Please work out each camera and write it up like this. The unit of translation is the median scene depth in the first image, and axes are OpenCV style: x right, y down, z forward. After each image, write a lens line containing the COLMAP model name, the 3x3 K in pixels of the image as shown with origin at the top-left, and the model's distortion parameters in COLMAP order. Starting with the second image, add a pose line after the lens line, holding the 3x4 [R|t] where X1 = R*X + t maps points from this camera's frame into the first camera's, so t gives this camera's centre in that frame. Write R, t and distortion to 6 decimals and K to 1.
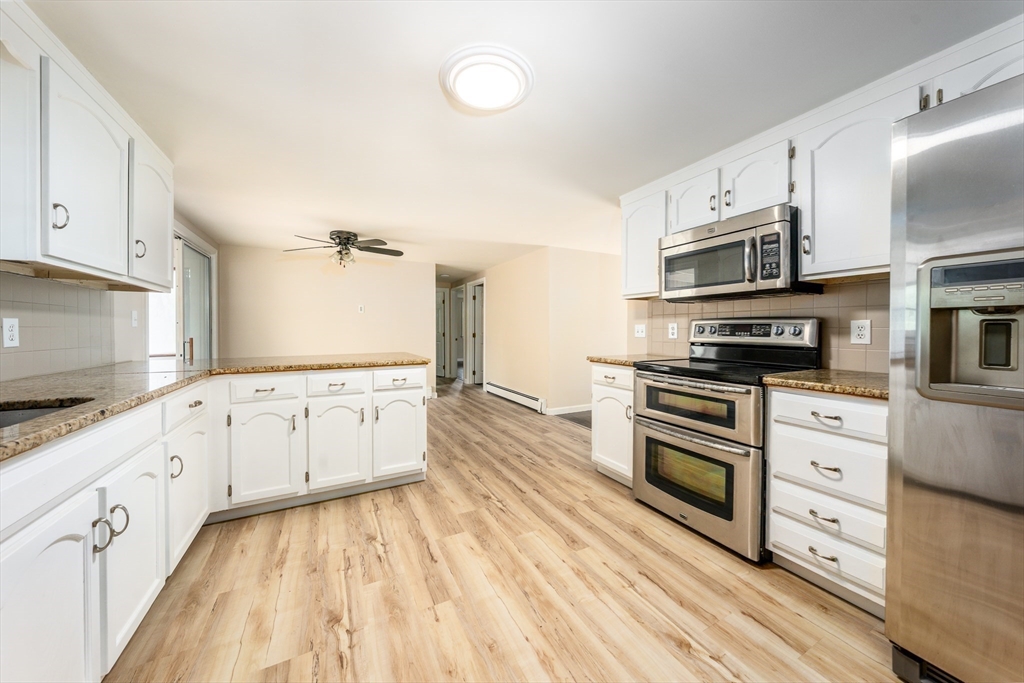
lens RADIAL K [[346.6, 0, 508.7], [0, 346.6, 328.4], [0, 0, 1]] dist [-0.000027, 0.000023]
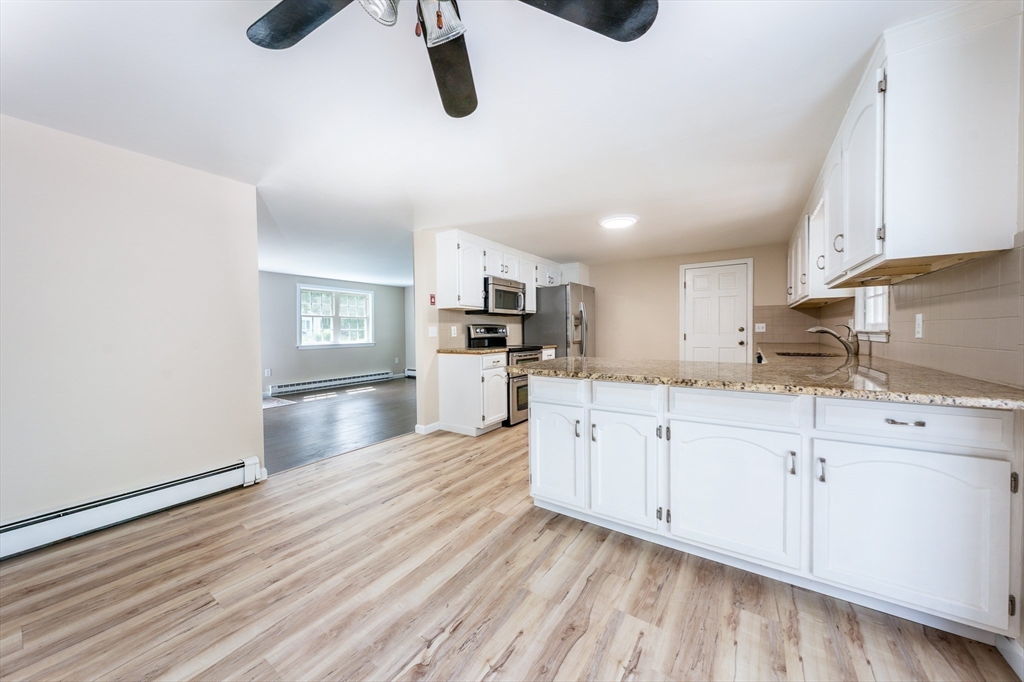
lens RADIAL K [[354.3, 0, 512.0], [0, 354.3, 341.0], [0, 0, 1]] dist [-0.000047, 0.000001]
pose [[-0.477677, -0.017618, 0.878359, -0.845890], [0.007741, 0.999676, 0.024262, 0.011108], [-0.878502, 0.018389, -0.477385, 1.294545]]
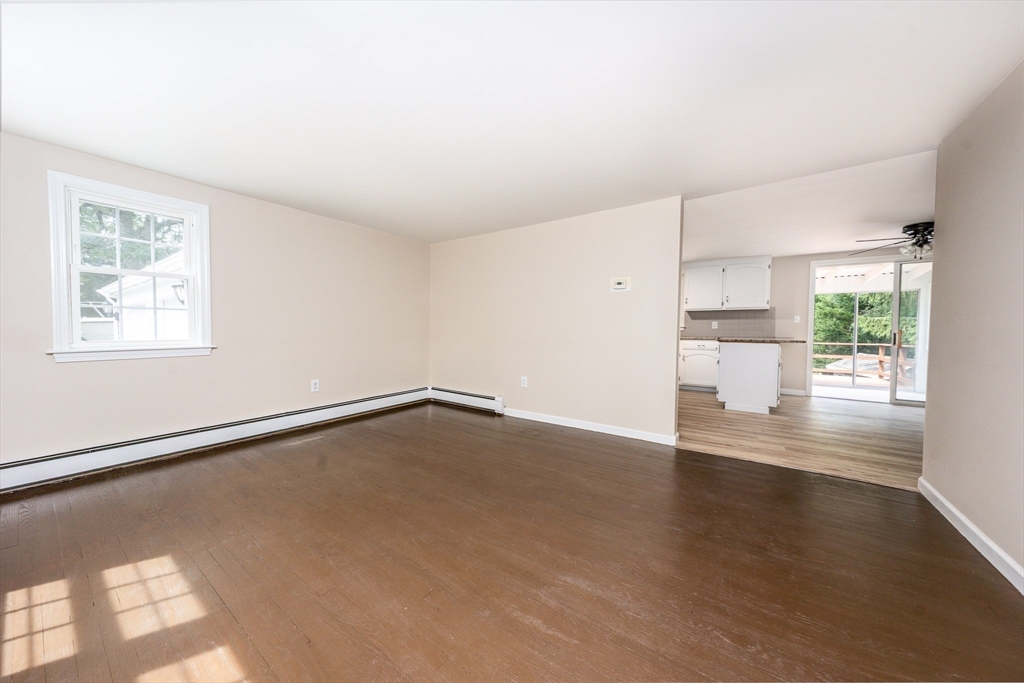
lens RADIAL K [[346.6, 0, 508.7], [0, 346.6, 328.4], [0, 0, 1]] dist [-0.000027, 0.000023]
pose [[-0.889147, -0.000484, -0.457621, 1.239589], [-0.002156, 0.999993, 0.003131, 0.019857], [0.457616, 0.003771, -0.889142, 1.658623]]
